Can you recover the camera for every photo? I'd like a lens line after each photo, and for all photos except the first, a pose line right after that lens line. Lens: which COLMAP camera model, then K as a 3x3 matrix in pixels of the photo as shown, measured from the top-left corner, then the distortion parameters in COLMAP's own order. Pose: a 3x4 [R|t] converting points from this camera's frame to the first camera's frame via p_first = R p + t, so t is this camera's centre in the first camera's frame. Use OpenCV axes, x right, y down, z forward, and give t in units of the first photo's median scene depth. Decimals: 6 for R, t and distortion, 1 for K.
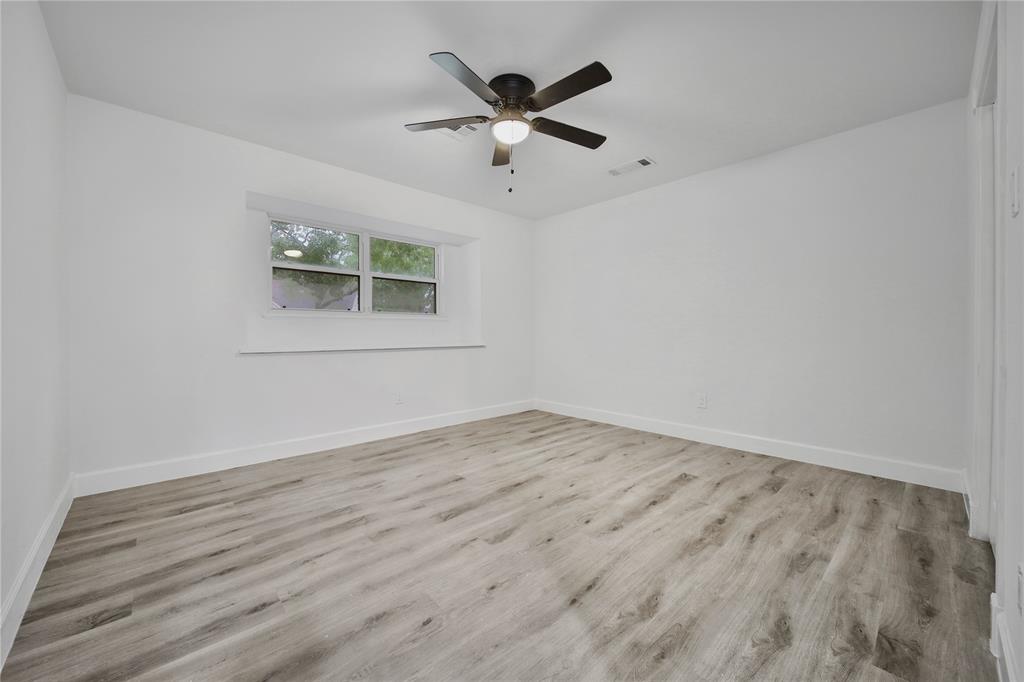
lens RADIAL K [[393.8, 0, 512.1], [0, 393.8, 337.8], [0, 0, 1]] dist [-0.005619, 0.000184]
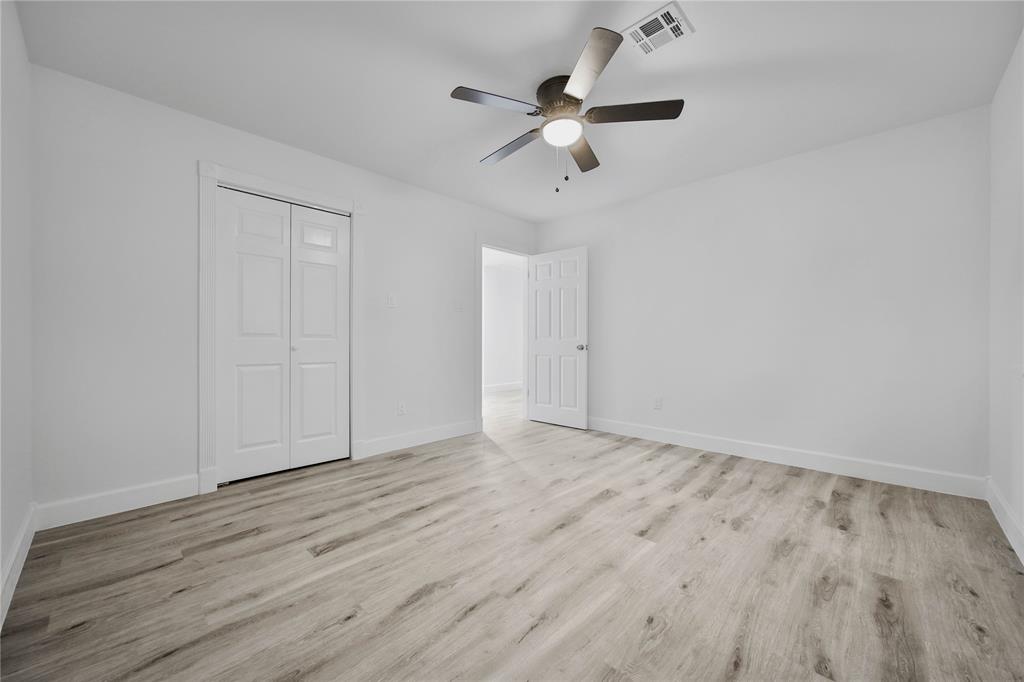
lens RADIAL K [[393.8, 0, 511.8], [0, 393.8, 340.2], [0, 0, 1]] dist [-0.005619, 0.000184]
pose [[-0.998535, 0.003069, -0.054018, 0.177597], [0.002653, 0.999966, 0.007762, -0.021177], [0.054040, 0.007608, -0.998510, 1.999319]]
